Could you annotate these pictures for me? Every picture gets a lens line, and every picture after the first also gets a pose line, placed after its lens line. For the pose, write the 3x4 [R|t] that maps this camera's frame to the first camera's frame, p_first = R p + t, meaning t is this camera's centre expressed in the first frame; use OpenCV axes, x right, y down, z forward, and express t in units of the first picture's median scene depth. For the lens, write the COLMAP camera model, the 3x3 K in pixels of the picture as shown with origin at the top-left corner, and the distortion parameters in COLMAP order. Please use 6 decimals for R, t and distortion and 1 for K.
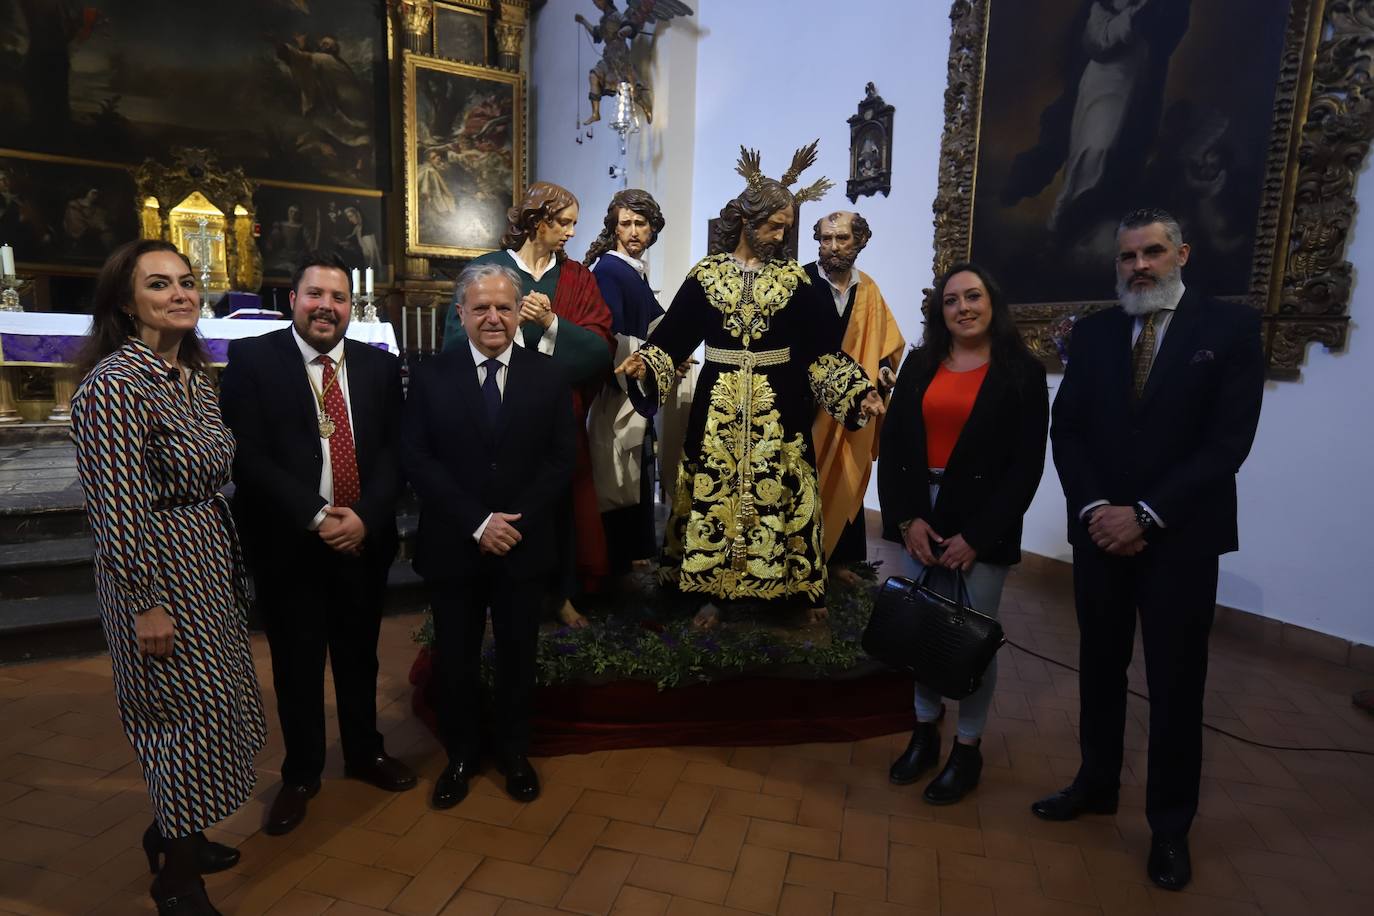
lens RADIAL K [[806.8, 0, 677.6], [0, 806.8, 460.5], [0, 0, 1]] dist [-0.050346, 0.046453]
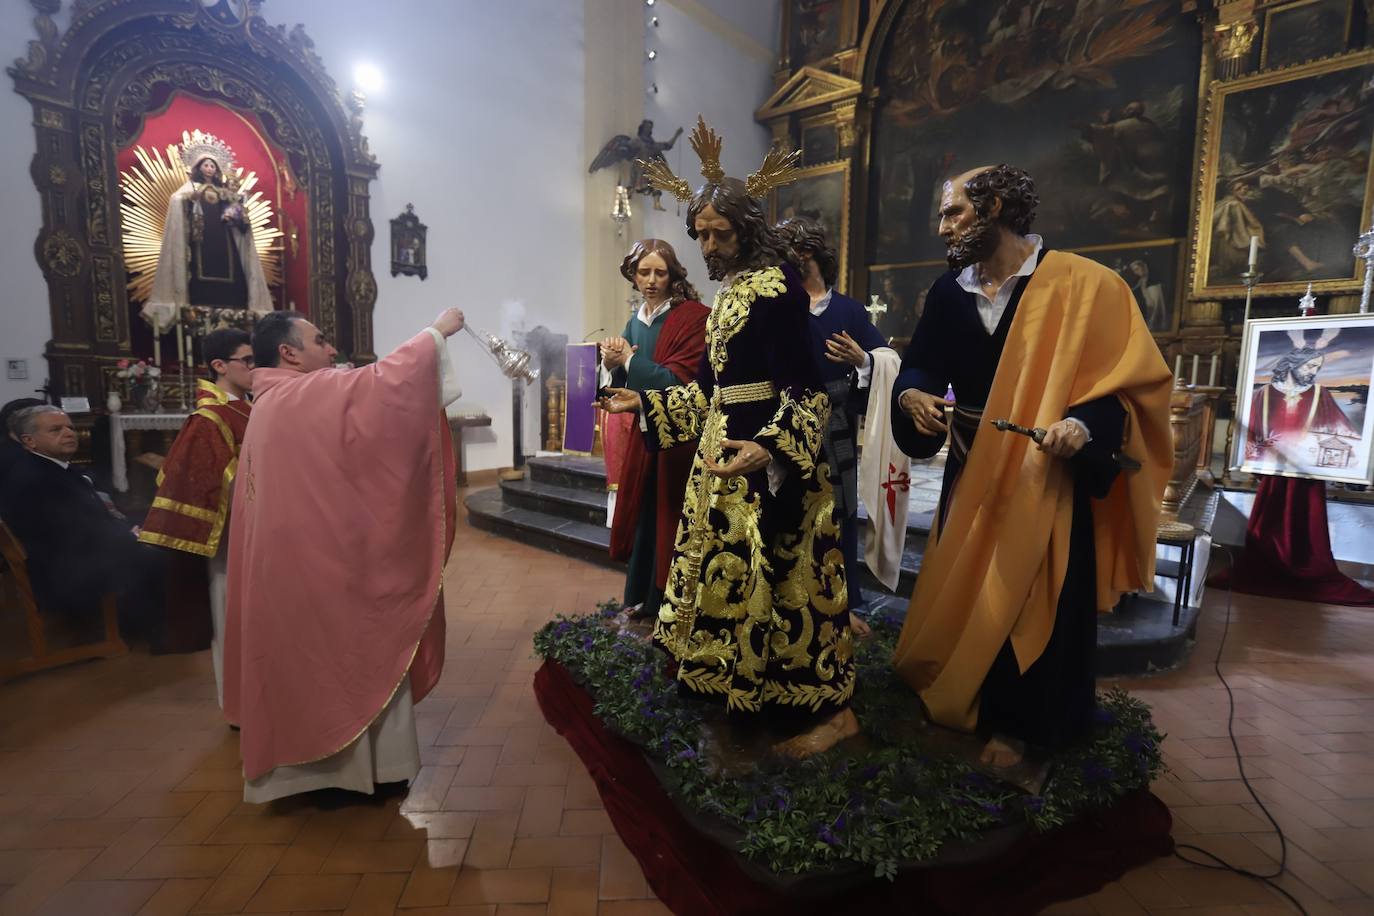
lens RADIAL K [[670.9, 0, 682.7], [0, 670.9, 460.4], [0, 0, 1]] dist [-0.063605, 0.030542]
pose [[0.333211, 0.095899, -0.937962, 0.358138], [-0.141779, 0.988599, 0.050709, -0.043119], [0.932131, 0.116087, 0.343009, 0.354896]]
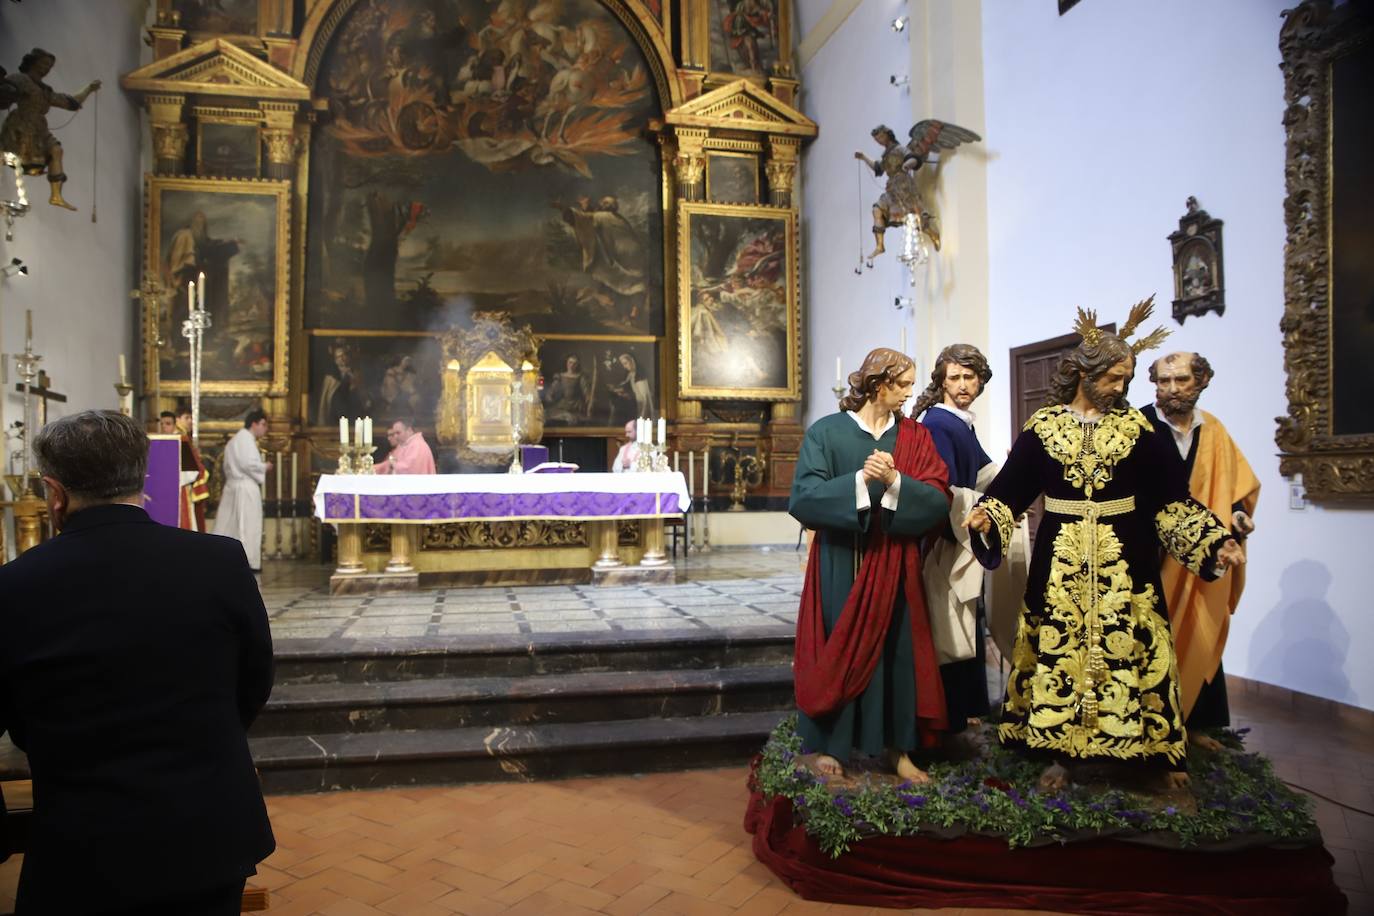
lens RADIAL K [[941.9, 0, 670.1], [0, 941.9, 476.9], [0, 0, 1]] dist [-0.137315, 0.098910]
pose [[0.955837, -0.031263, -0.292231, -0.036888], [-0.012059, 0.989317, -0.145282, 0.002326], [0.293651, 0.142390, 0.945248, -0.108209]]
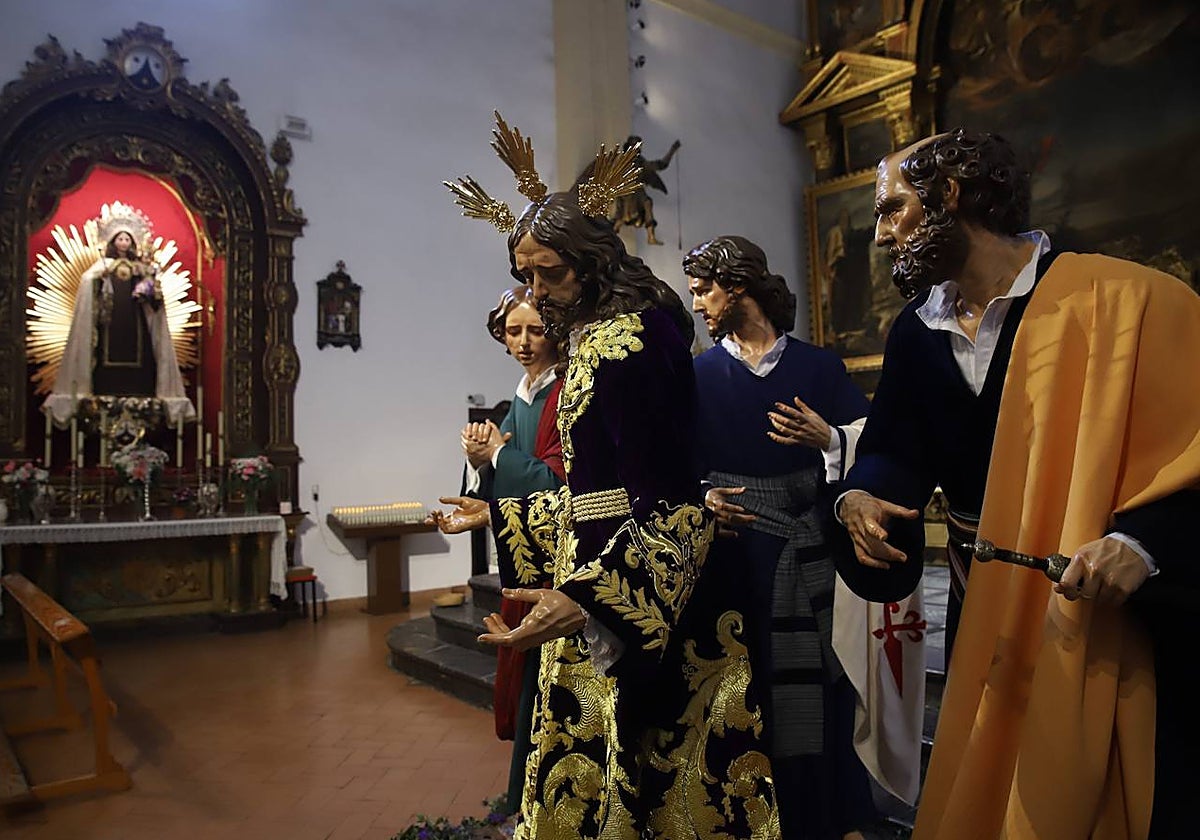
lens RADIAL K [[878.8, 0, 556.7], [0, 878.8, 416.6], [0, 0, 1]] dist [-0.129886, 0.095657]
pose [[0.135182, -0.074566, -0.988011, 0.334924], [-0.114675, 0.989286, -0.090352, -0.064077], [0.984162, 0.125514, 0.125183, 0.439142]]
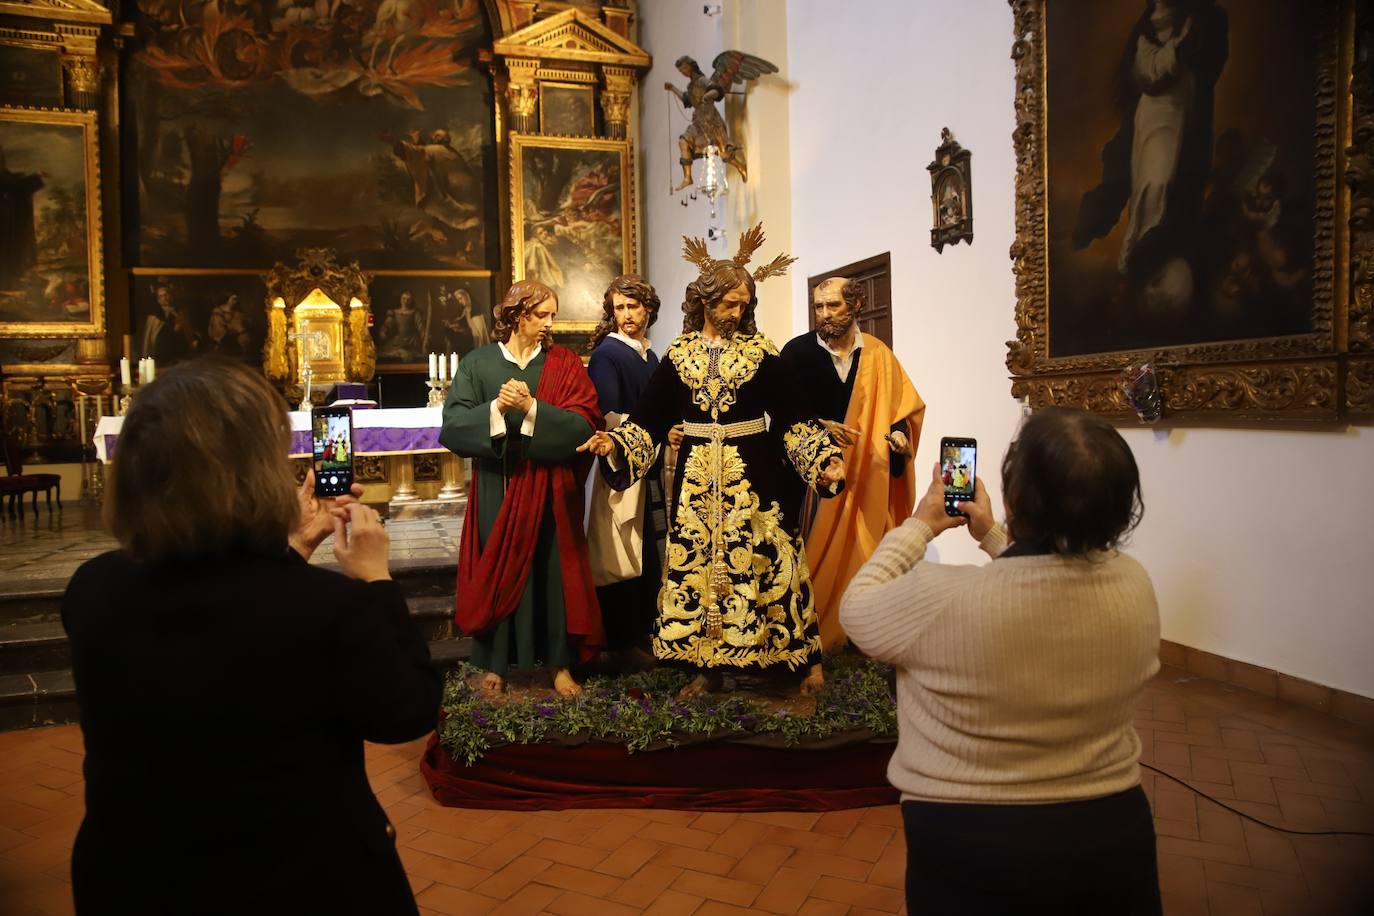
lens RADIAL K [[947.9, 0, 668.9], [0, 947.9, 455.6], [0, 0, 1]] dist [-0.127114, 0.100455]
pose [[0.976772, -0.040181, -0.210483, 0.135722], [0.019526, 0.994865, -0.099308, 0.011679], [0.213392, 0.092891, 0.972541, -0.091583]]
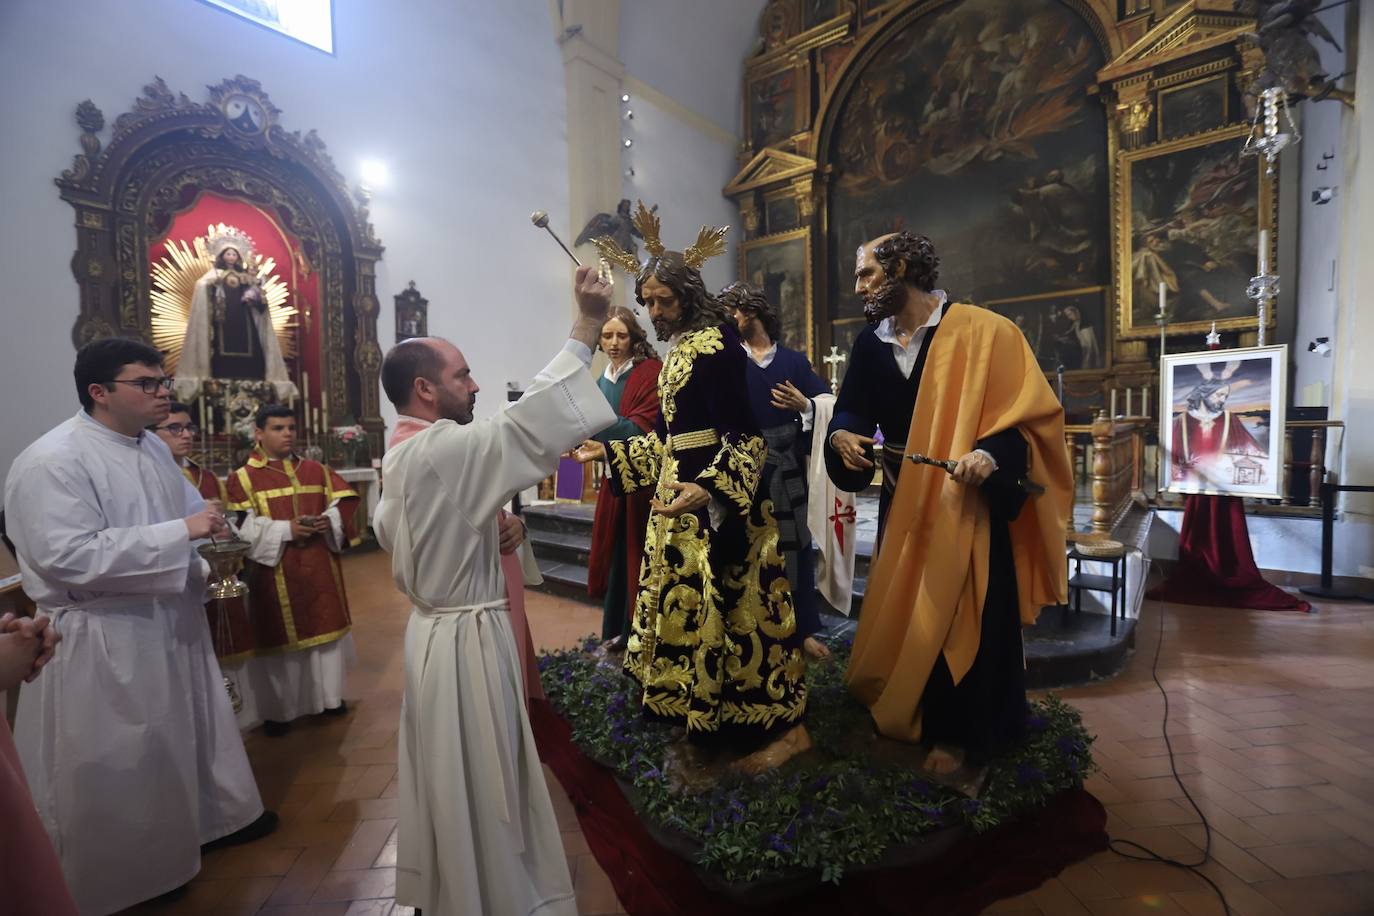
lens RADIAL K [[623.0, 0, 681.6], [0, 623.0, 459.5], [0, 0, 1]] dist [-0.072356, 0.032136]
pose [[0.344048, 0.015286, -0.938828, 0.374184], [-0.102873, 0.994462, -0.021507, -0.044710], [0.933300, 0.103979, 0.343715, 0.370591]]
